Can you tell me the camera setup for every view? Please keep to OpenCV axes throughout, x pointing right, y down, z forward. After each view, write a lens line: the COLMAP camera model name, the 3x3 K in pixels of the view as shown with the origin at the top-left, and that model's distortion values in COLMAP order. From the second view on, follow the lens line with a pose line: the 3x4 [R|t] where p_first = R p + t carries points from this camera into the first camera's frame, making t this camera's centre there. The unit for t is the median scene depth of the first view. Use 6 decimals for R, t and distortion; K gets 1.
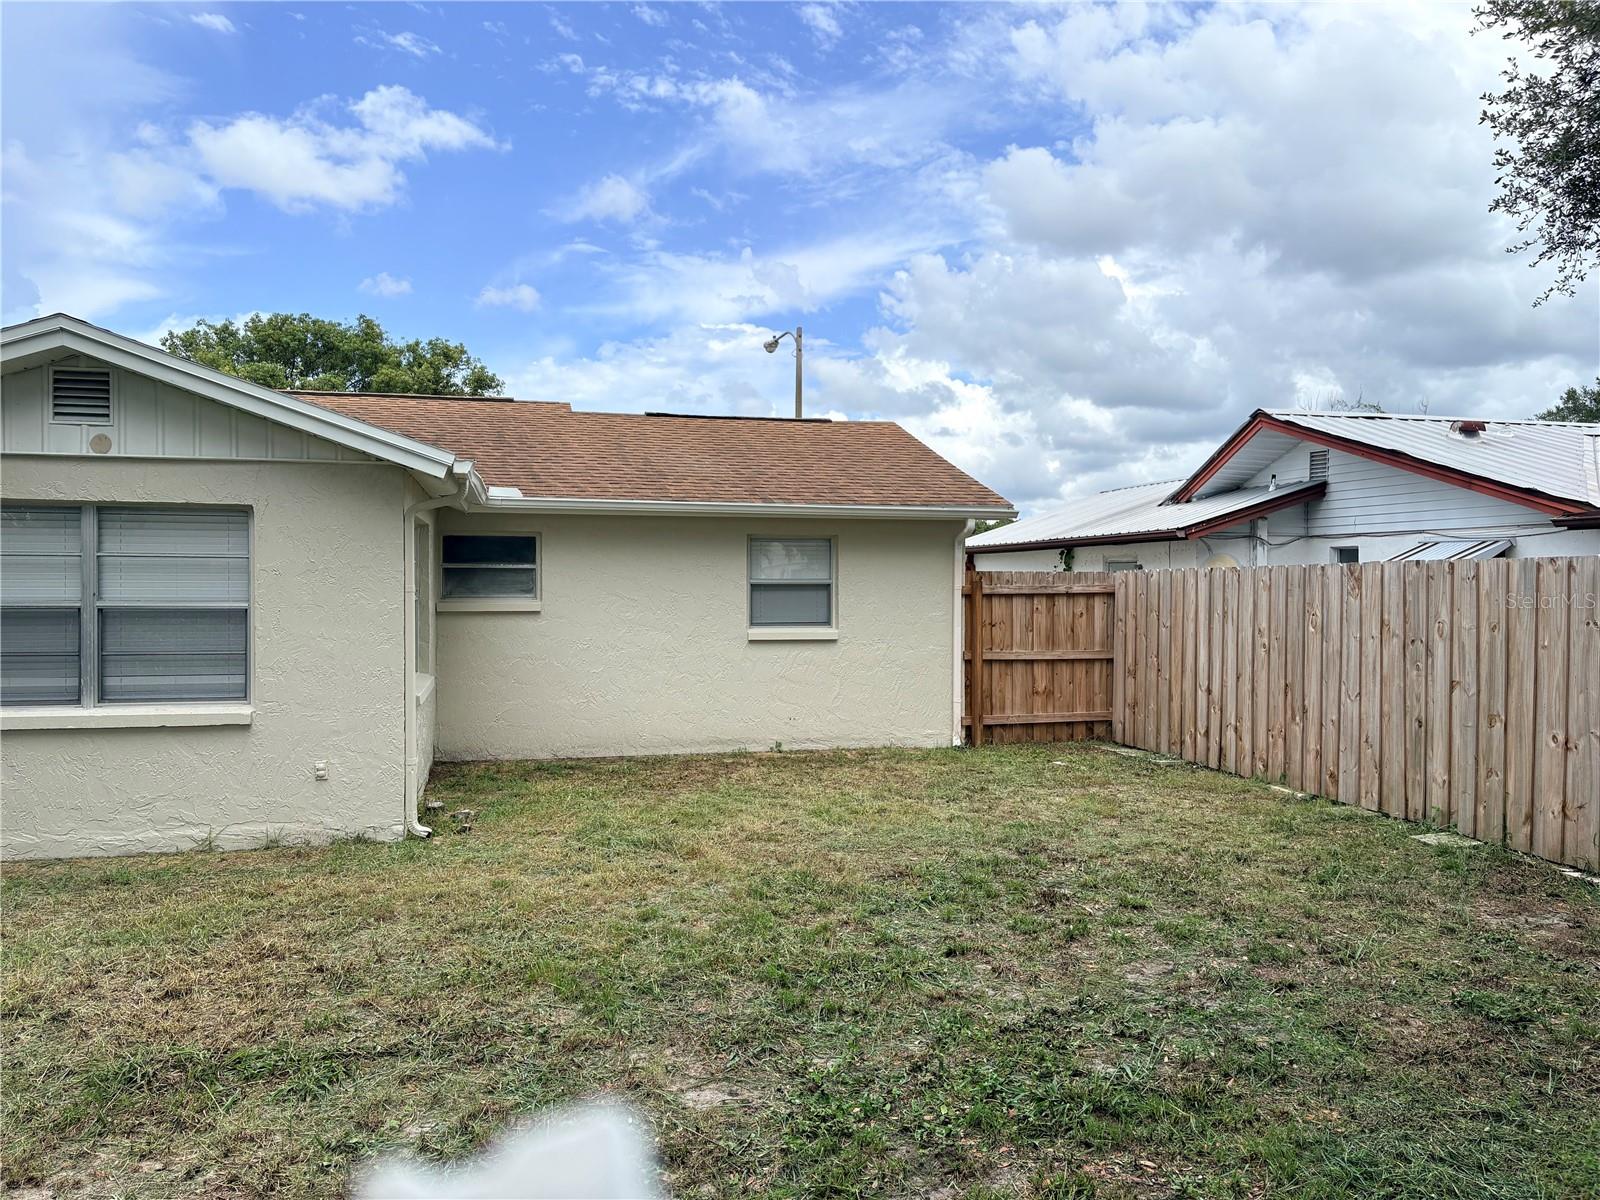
lens RADIAL K [[1221.1, 0, 800.0], [0, 1221.1, 600.0], [0, 0, 1]] dist [0.045147, -0.039455]
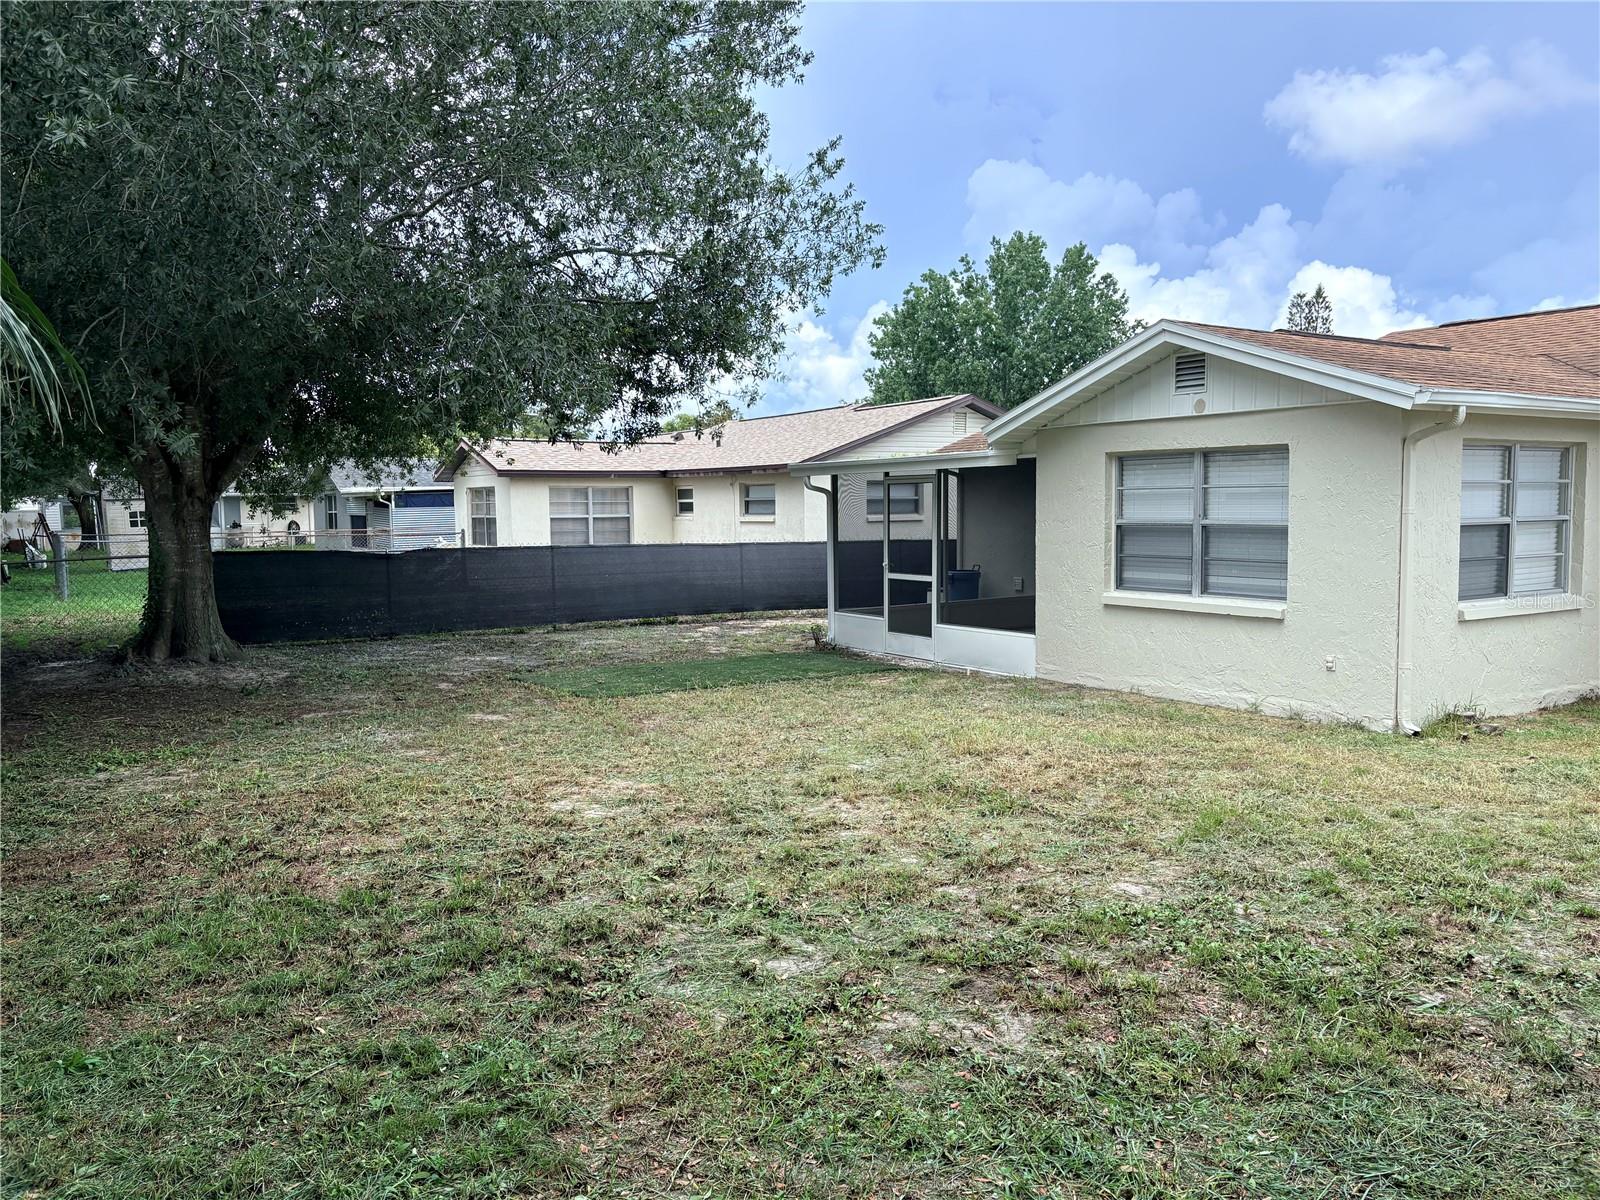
lens RADIAL K [[1221.1, 0, 800.0], [0, 1221.1, 600.0], [0, 0, 1]] dist [0.045147, -0.039455]
pose [[0.328678, 0.064892, -0.942210, 0.578923], [-0.006096, 0.997762, 0.066592, 0.001093], [0.944422, -0.016144, 0.328338, 0.122332]]
